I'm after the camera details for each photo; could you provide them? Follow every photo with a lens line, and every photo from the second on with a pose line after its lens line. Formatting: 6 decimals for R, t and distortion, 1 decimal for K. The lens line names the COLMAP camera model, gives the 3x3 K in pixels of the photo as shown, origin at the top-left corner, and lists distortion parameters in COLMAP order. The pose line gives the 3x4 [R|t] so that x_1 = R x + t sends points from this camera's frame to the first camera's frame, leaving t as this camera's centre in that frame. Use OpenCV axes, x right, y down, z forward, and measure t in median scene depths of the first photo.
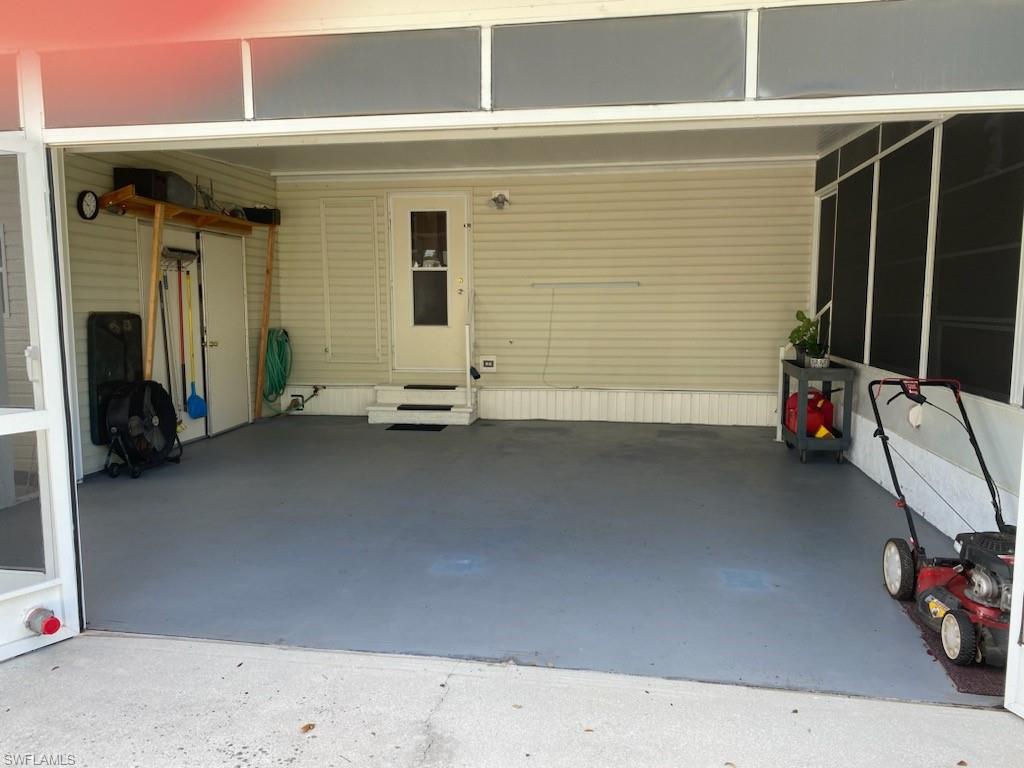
lens RADIAL K [[787.9, 0, 495.2], [0, 787.9, 389.1], [0, 0, 1]] dist [0.039490, -0.052242]
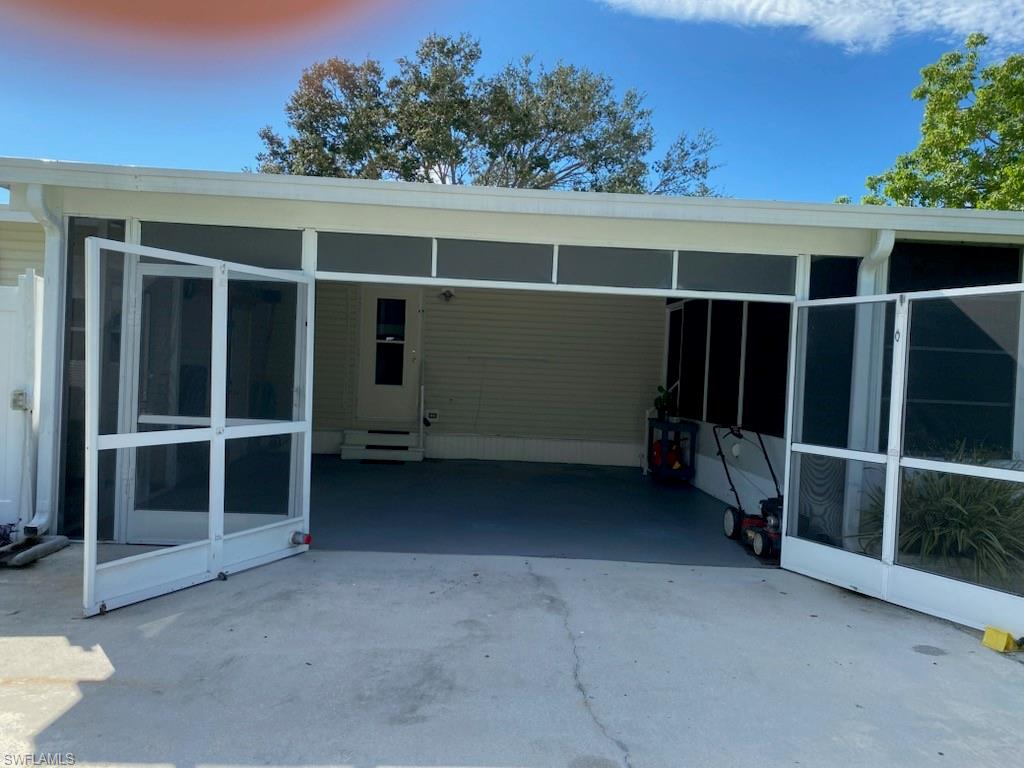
lens RADIAL K [[780.1, 0, 497.2], [0, 780.1, 381.4], [0, 0, 1]] dist [0.085186, -0.185125]
pose [[0.977198, 0.042922, 0.207948, -0.222252], [-0.023160, 0.995058, -0.096555, 0.042865], [-0.211064, 0.089537, 0.973363, -0.370016]]
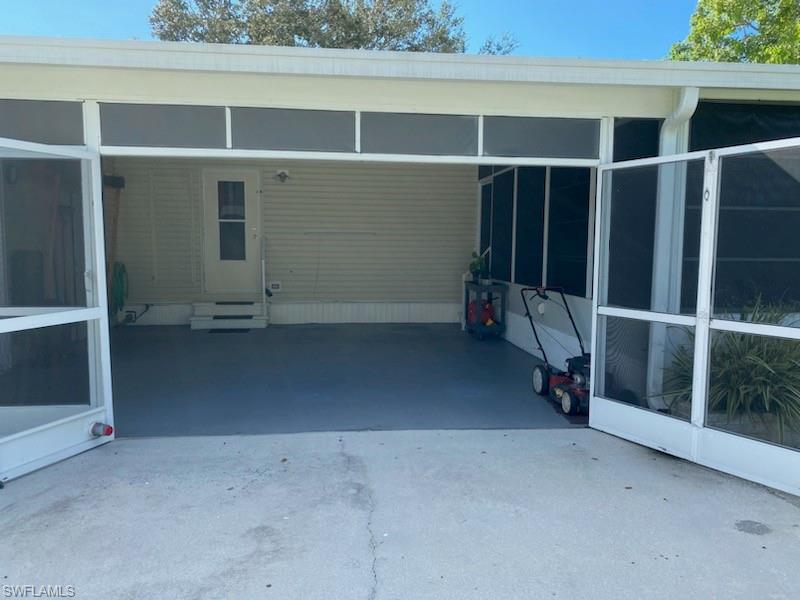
lens RADIAL K [[612.1, 0, 400.0], [0, 612.1, 300.0], [0, 0, 1]] dist [0.084891, -0.187867]
pose [[0.959006, -0.017427, 0.282850, -0.137707], [0.022719, 0.999623, -0.015438, 0.020043], [-0.282475, 0.021231, 0.959040, -0.204045]]
